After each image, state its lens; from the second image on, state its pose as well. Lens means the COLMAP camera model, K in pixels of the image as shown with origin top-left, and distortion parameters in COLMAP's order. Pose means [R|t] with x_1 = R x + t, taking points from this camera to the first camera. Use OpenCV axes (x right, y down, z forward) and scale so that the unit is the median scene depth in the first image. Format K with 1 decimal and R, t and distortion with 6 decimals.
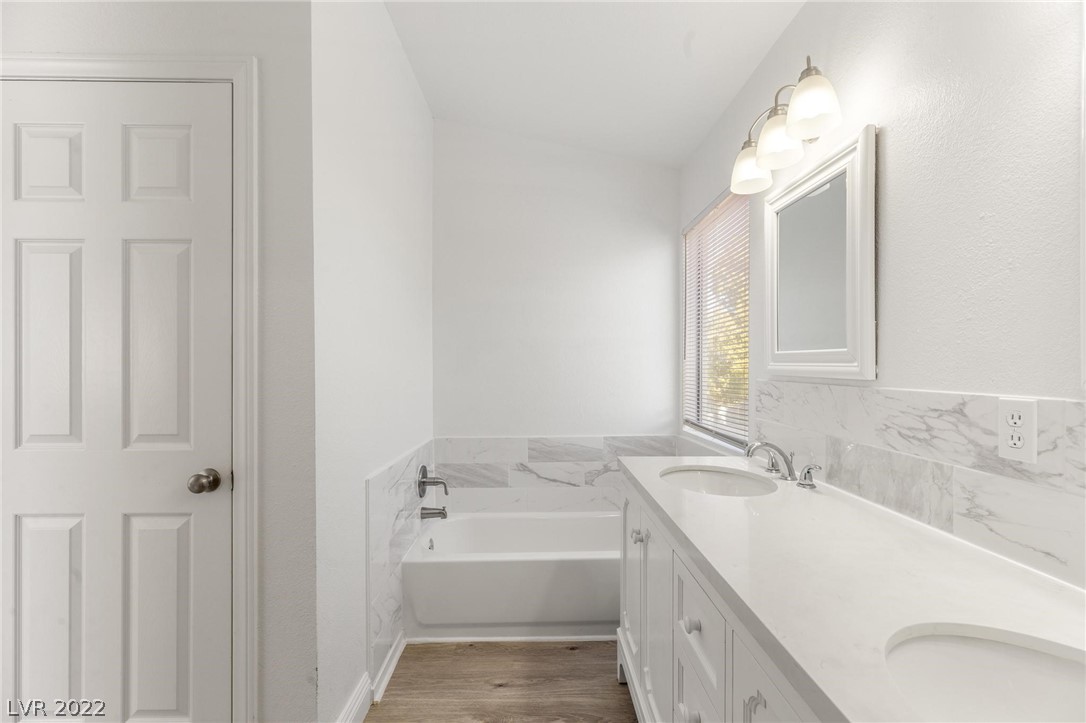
lens RADIAL K [[489.0, 0, 545.0], [0, 489.0, 365.4], [0, 0, 1]] dist [0.002055, -0.000962]
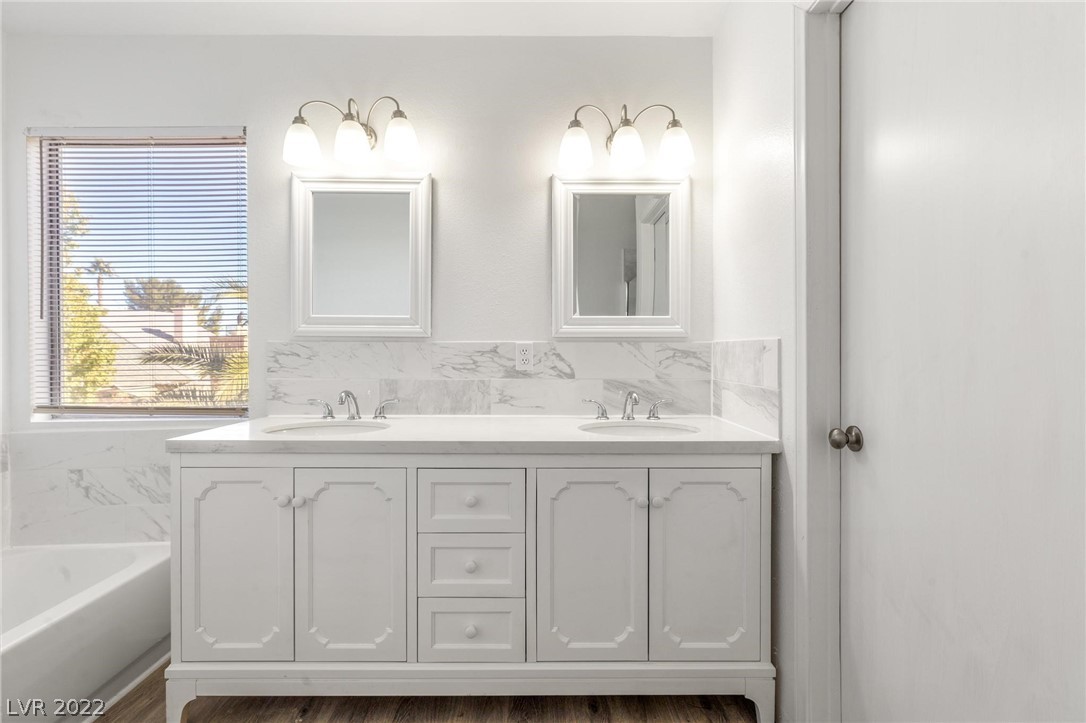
lens RADIAL K [[489.0, 0, 549.3], [0, 489.0, 356.9], [0, 0, 1]] dist [0.002055, -0.000962]
pose [[0.017449, -0.002188, 0.999845, -1.057827], [0.000164, 0.999998, 0.002186, 0.107765], [-0.999848, 0.000126, 0.017449, 0.706440]]
